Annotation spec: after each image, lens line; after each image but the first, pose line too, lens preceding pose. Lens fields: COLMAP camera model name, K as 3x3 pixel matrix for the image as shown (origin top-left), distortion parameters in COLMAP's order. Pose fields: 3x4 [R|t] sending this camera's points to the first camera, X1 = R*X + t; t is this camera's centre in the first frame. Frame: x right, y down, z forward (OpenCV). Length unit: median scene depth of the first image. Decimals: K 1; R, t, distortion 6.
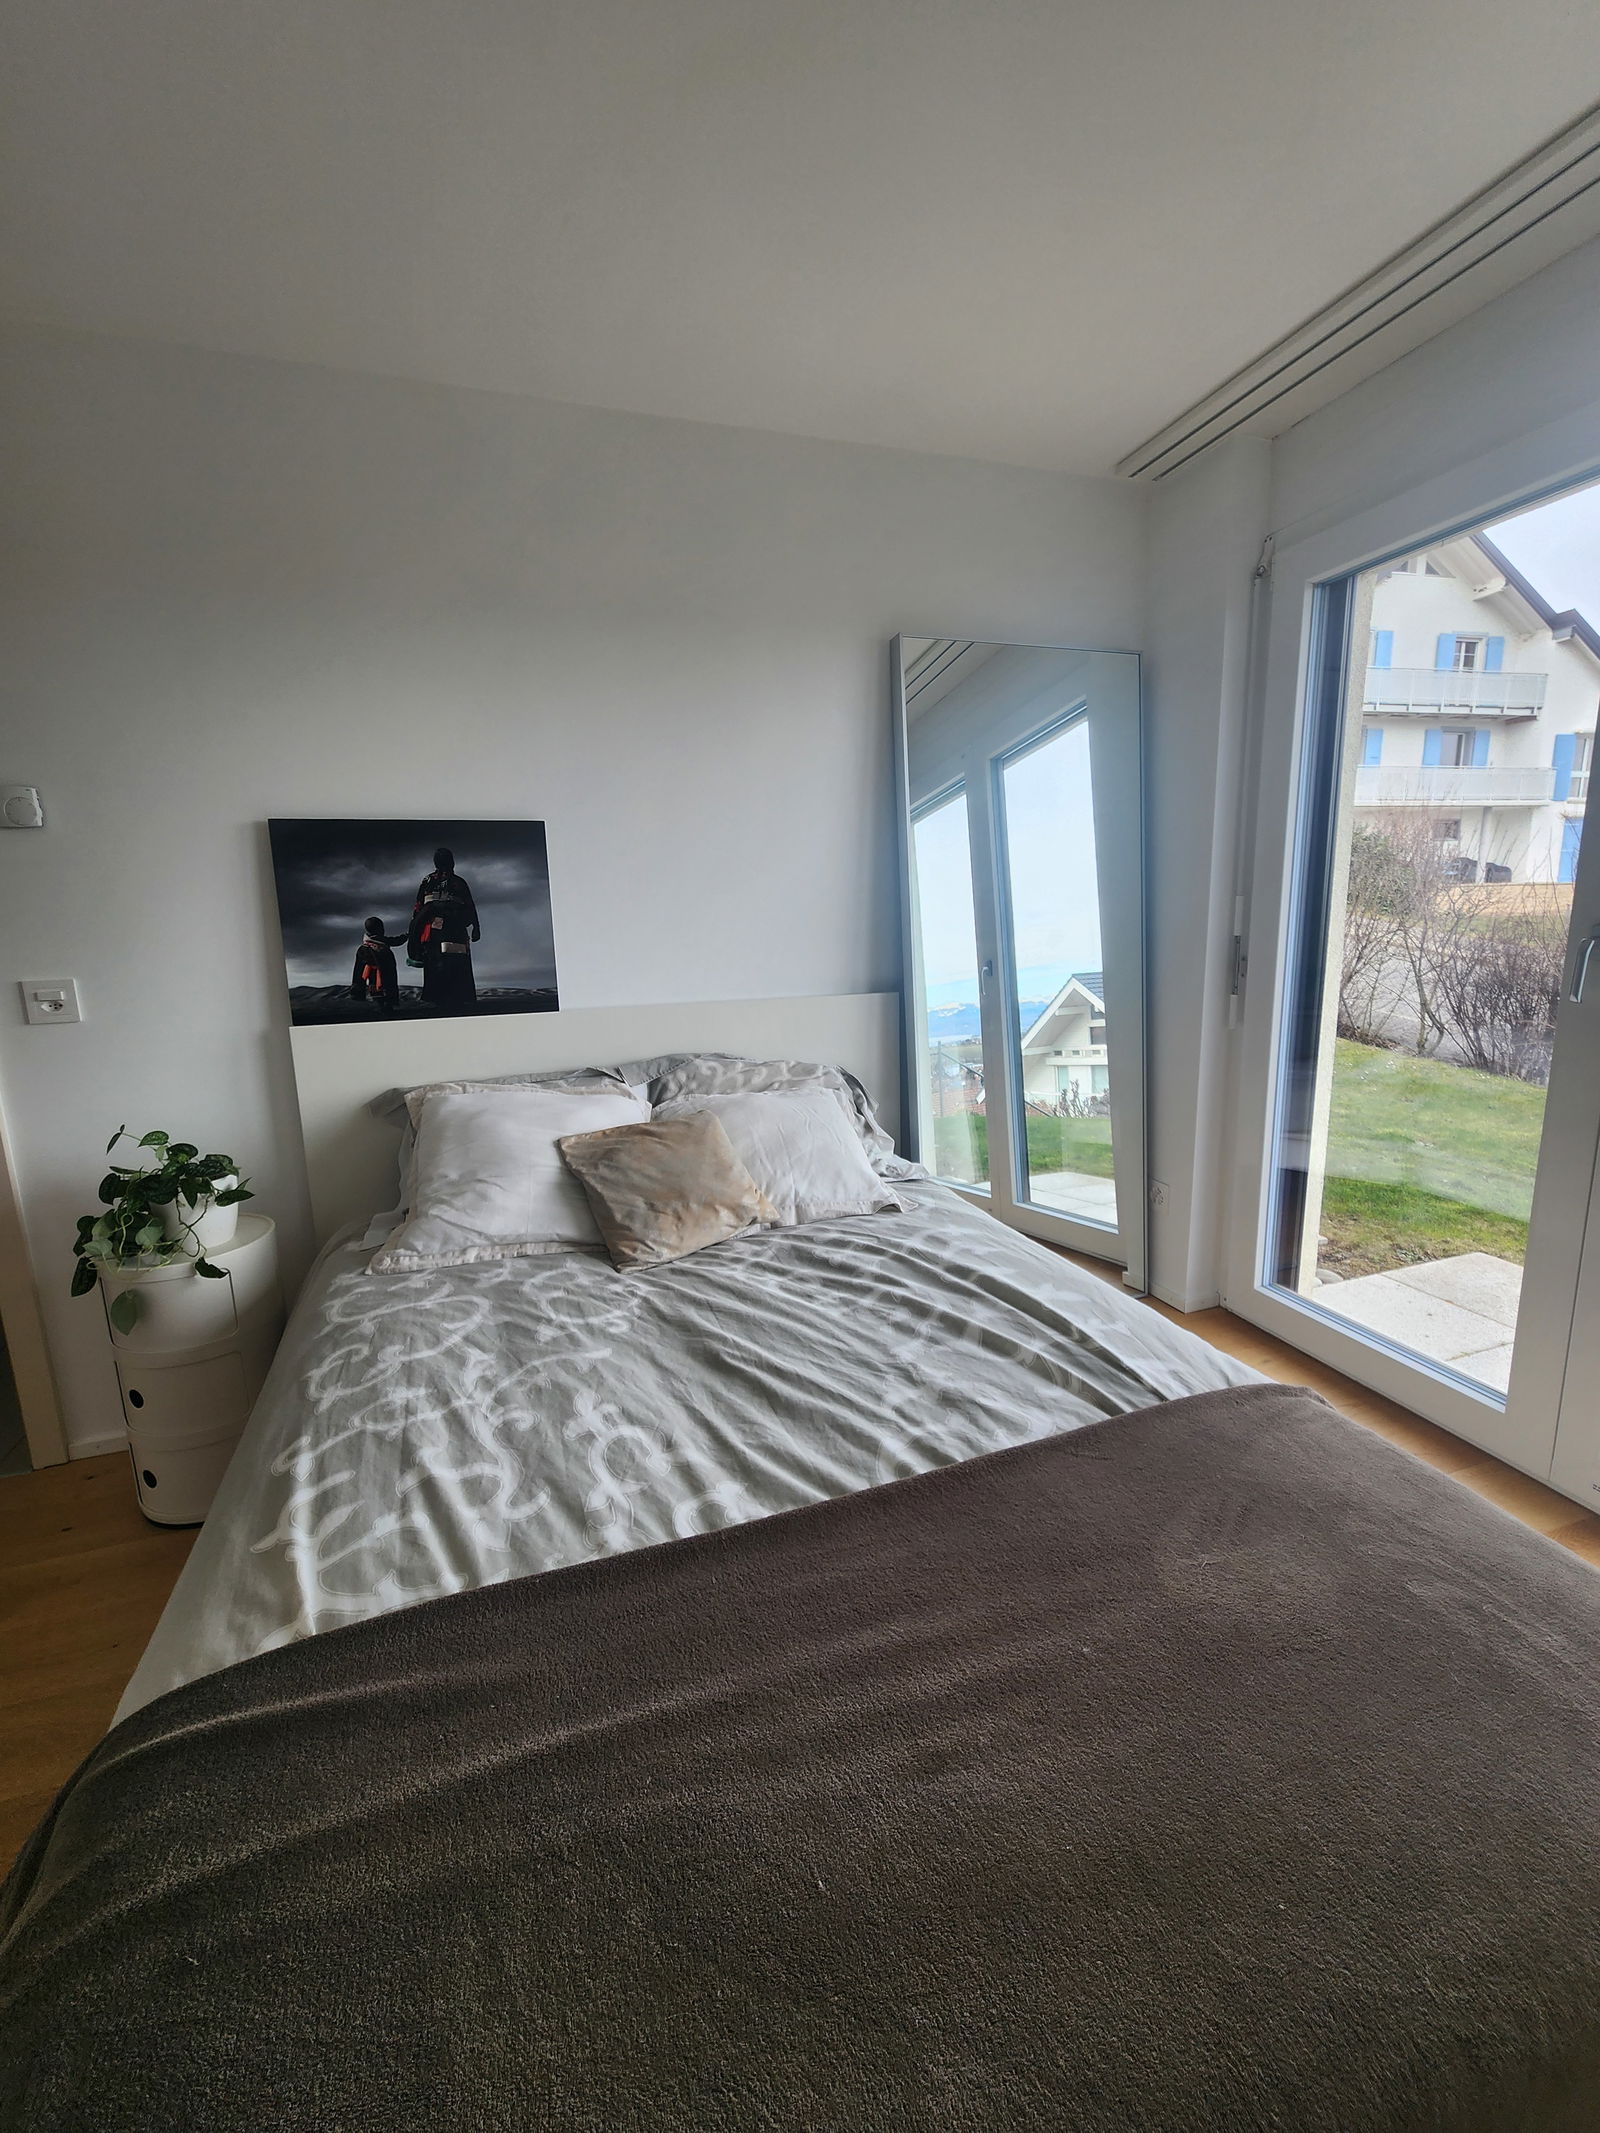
lens RADIAL K [[868.7, 0, 803.6], [0, 868.7, 1068.0], [0, 0, 1]] dist [0.002658, 0.000210]
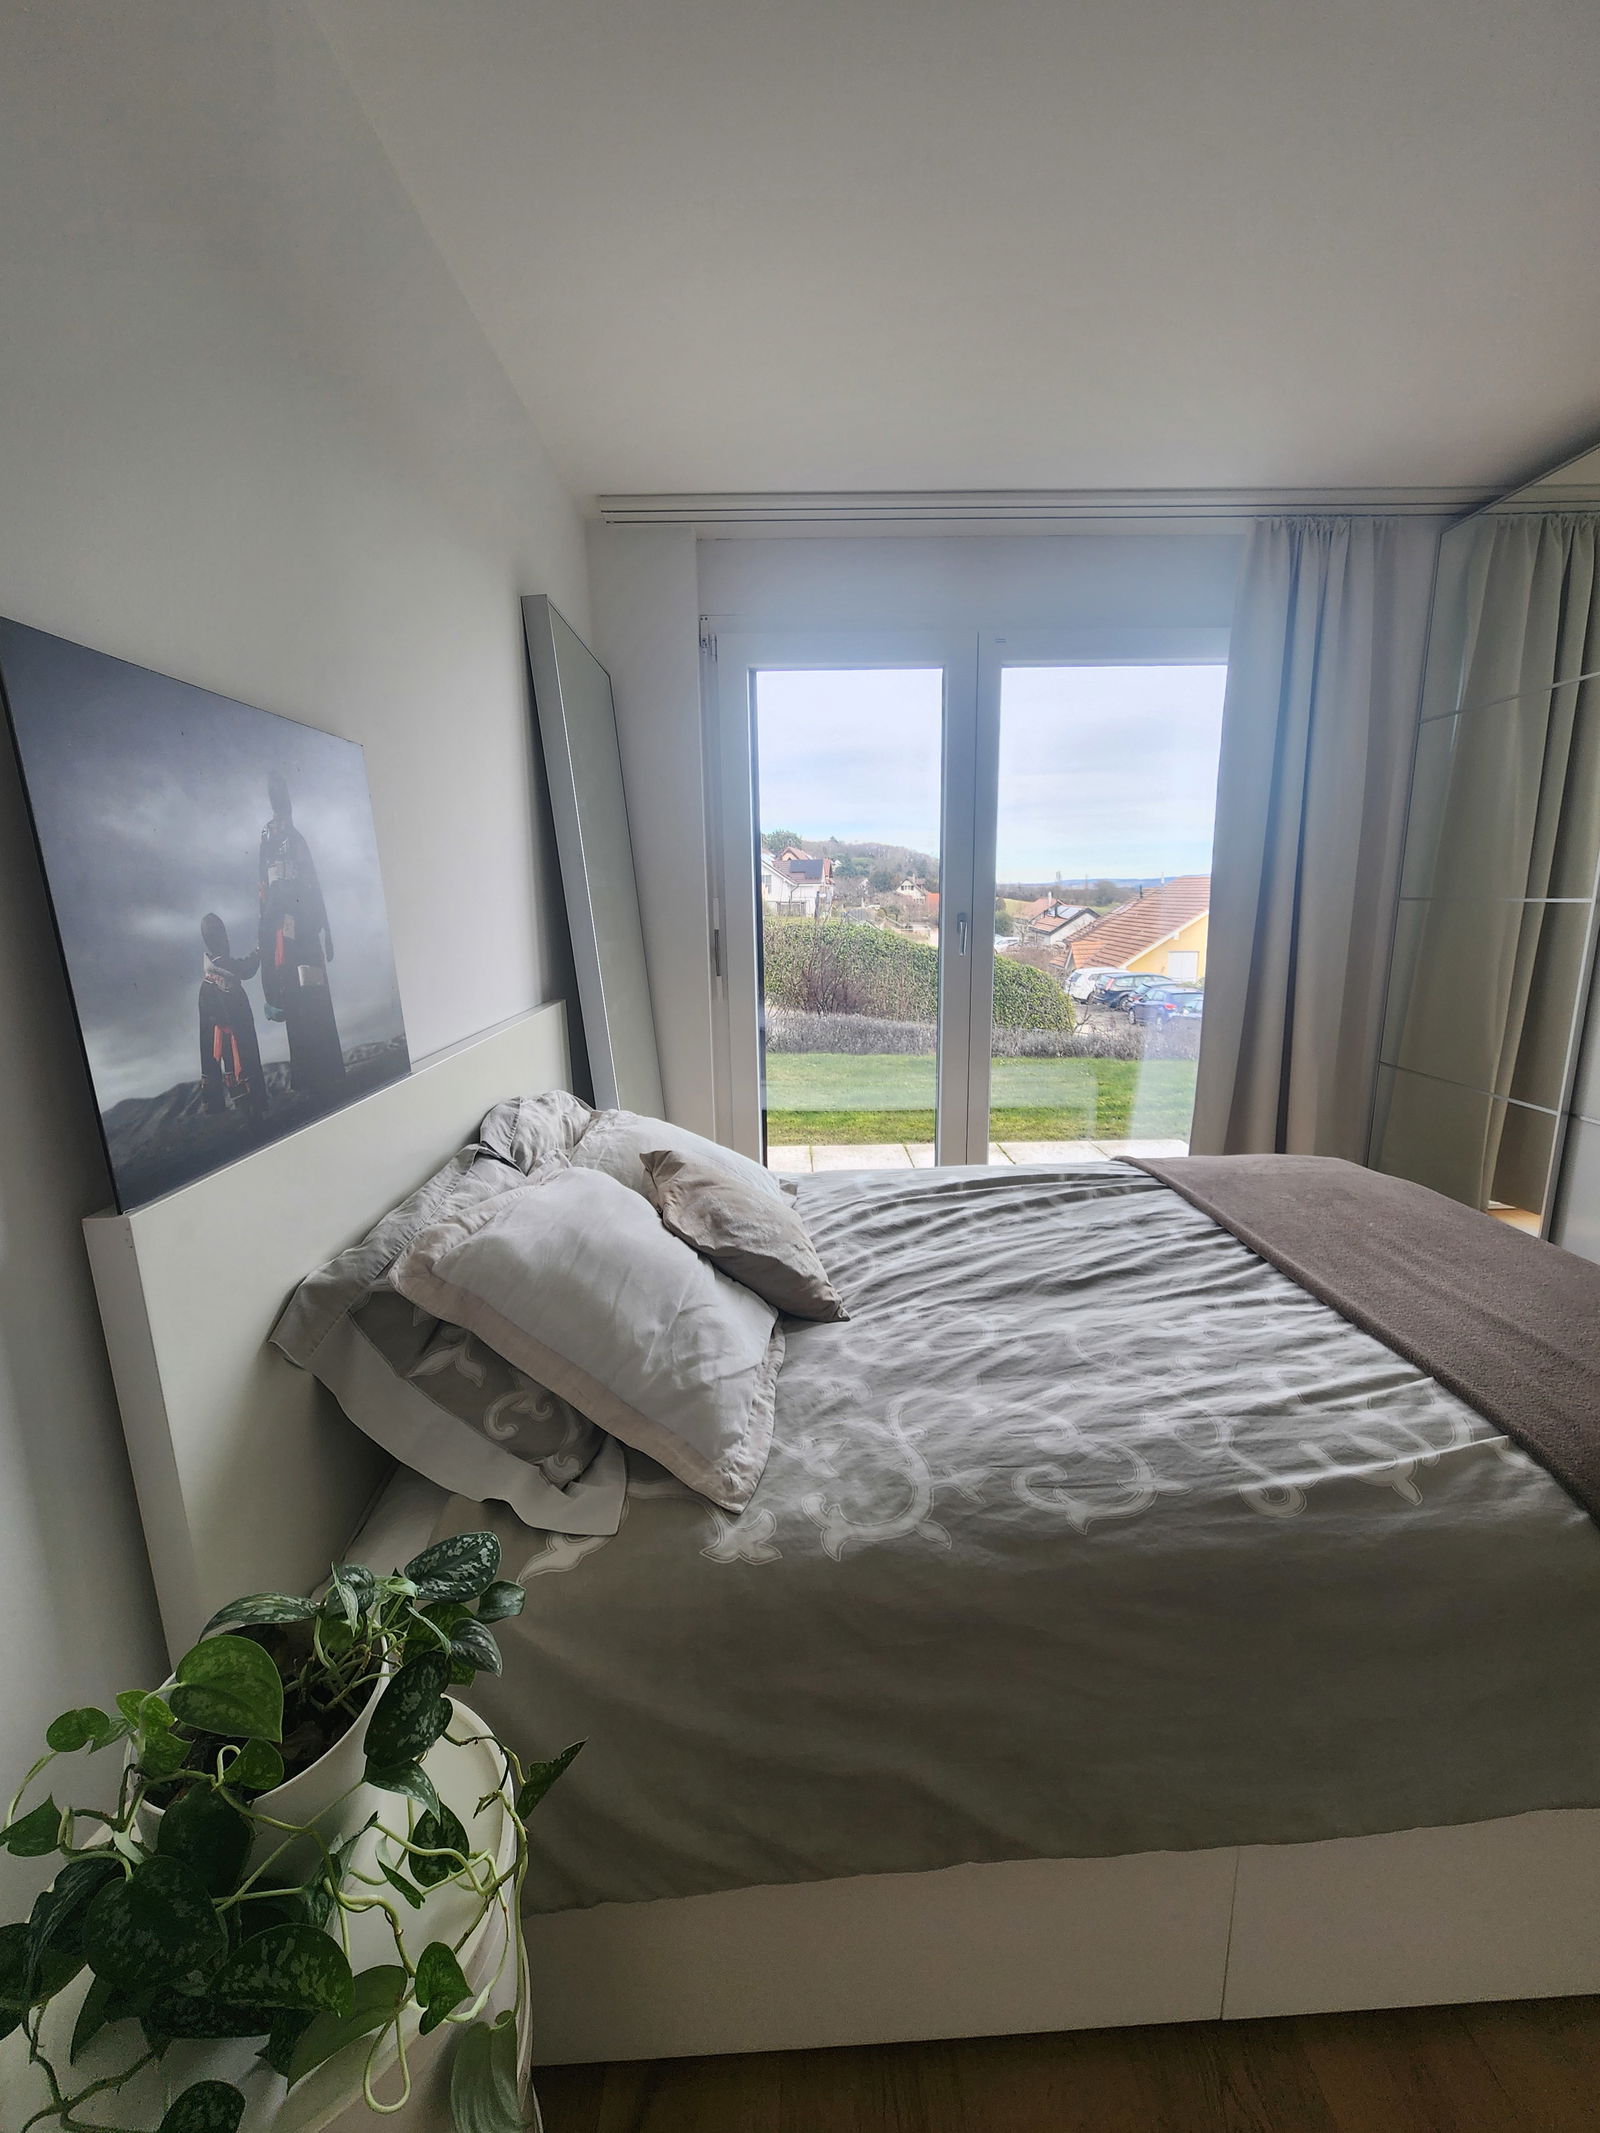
lens RADIAL K [[868.7, 0, 805.9], [0, 868.7, 1063.5], [0, 0, 1]] dist [0.002658, 0.000210]
pose [[0.302160, -0.164286, 0.938994, -1.107130], [0.180699, 0.977049, 0.112797, -0.131434], [-0.935974, 0.135592, 0.324911, 0.810255]]
